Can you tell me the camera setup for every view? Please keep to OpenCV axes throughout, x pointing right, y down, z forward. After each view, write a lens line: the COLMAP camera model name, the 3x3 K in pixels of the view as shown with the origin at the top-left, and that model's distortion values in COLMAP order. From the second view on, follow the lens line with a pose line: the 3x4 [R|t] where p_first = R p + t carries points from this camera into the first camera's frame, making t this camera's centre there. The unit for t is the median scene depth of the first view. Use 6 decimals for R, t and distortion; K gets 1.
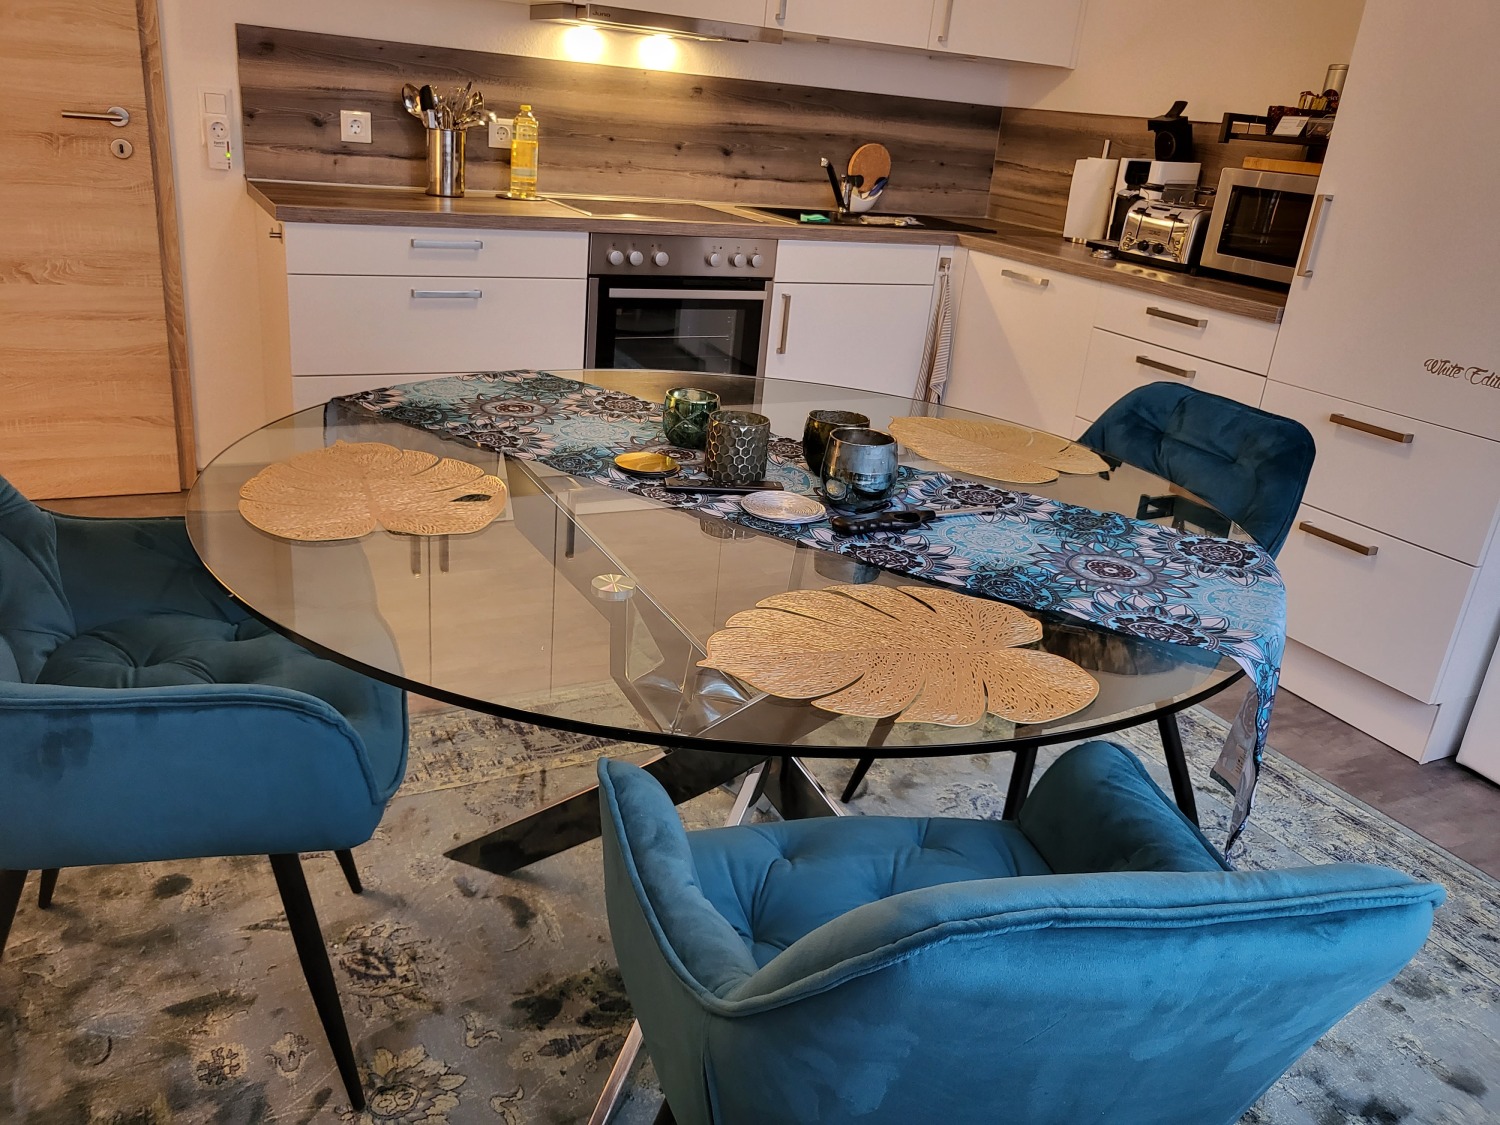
lens RADIAL K [[1173.9, 0, 745.2], [0, 1173.9, 573.4], [0, 0, 1]] dist [-0.007699, 0.048733]
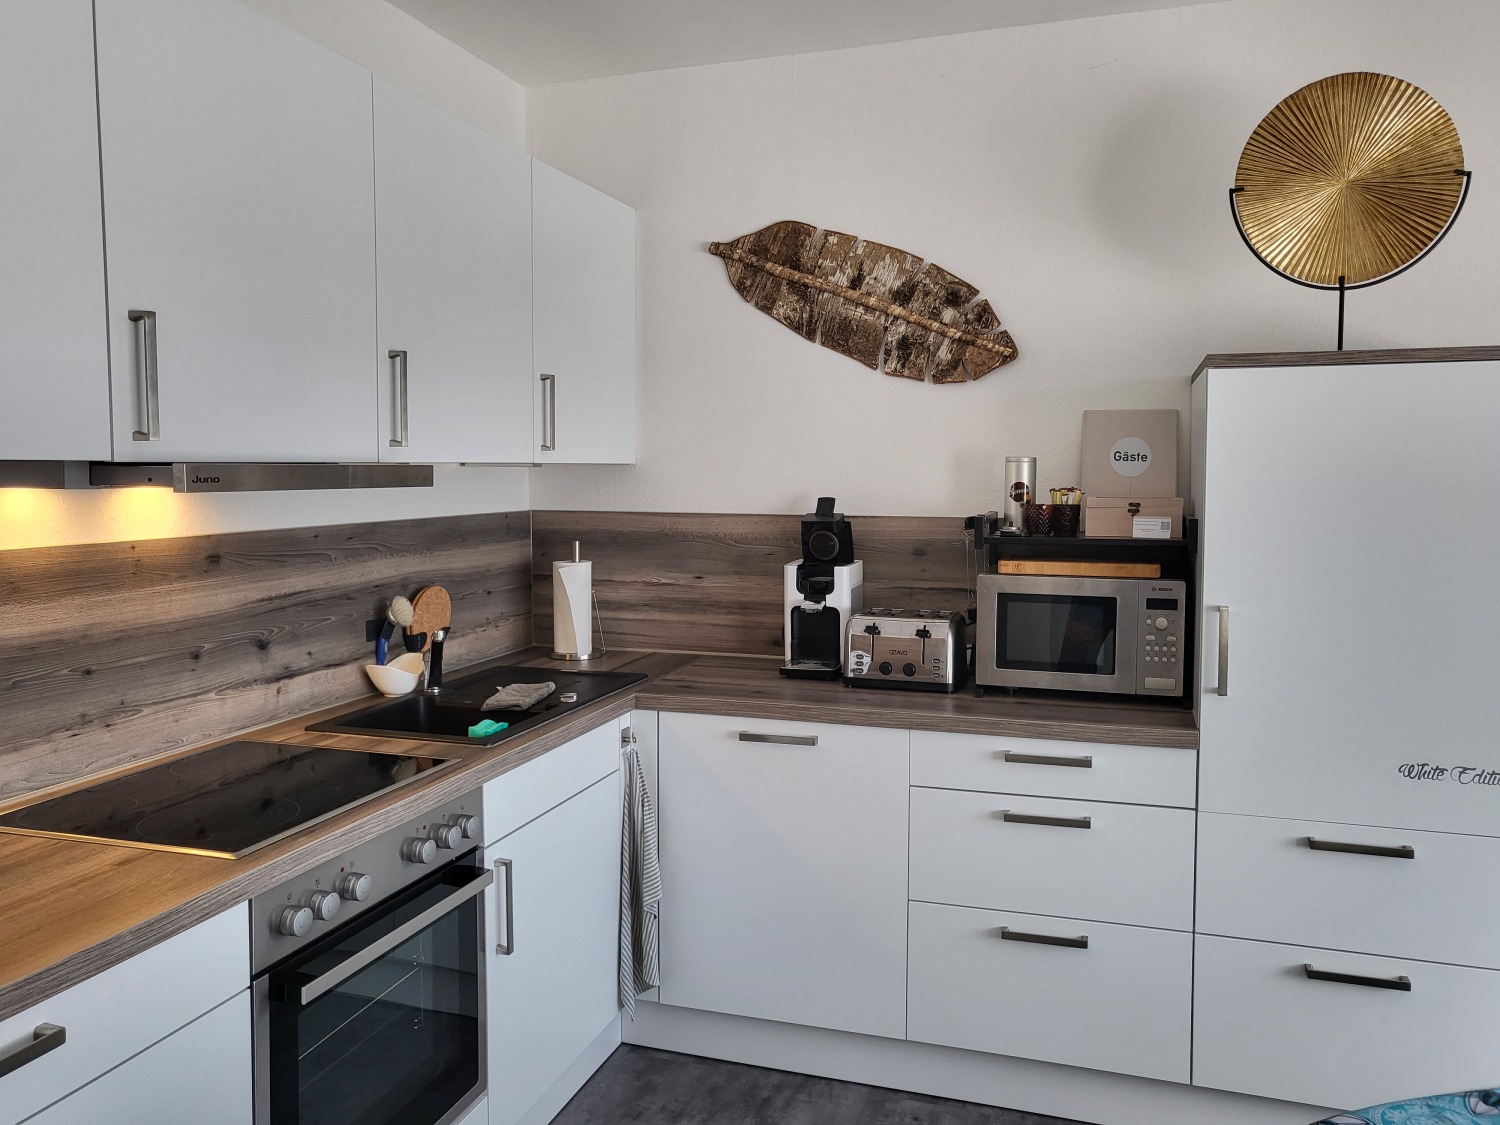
lens RADIAL K [[1173.9, 0, 744.3], [0, 1173.9, 554.4], [0, 0, 1]] dist [-0.007699, 0.048733]
pose [[0.704125, -0.141182, 0.695899, -0.300966], [0.319895, 0.938018, -0.133374, -0.287305], [-0.633936, 0.316527, 0.705645, 0.477087]]
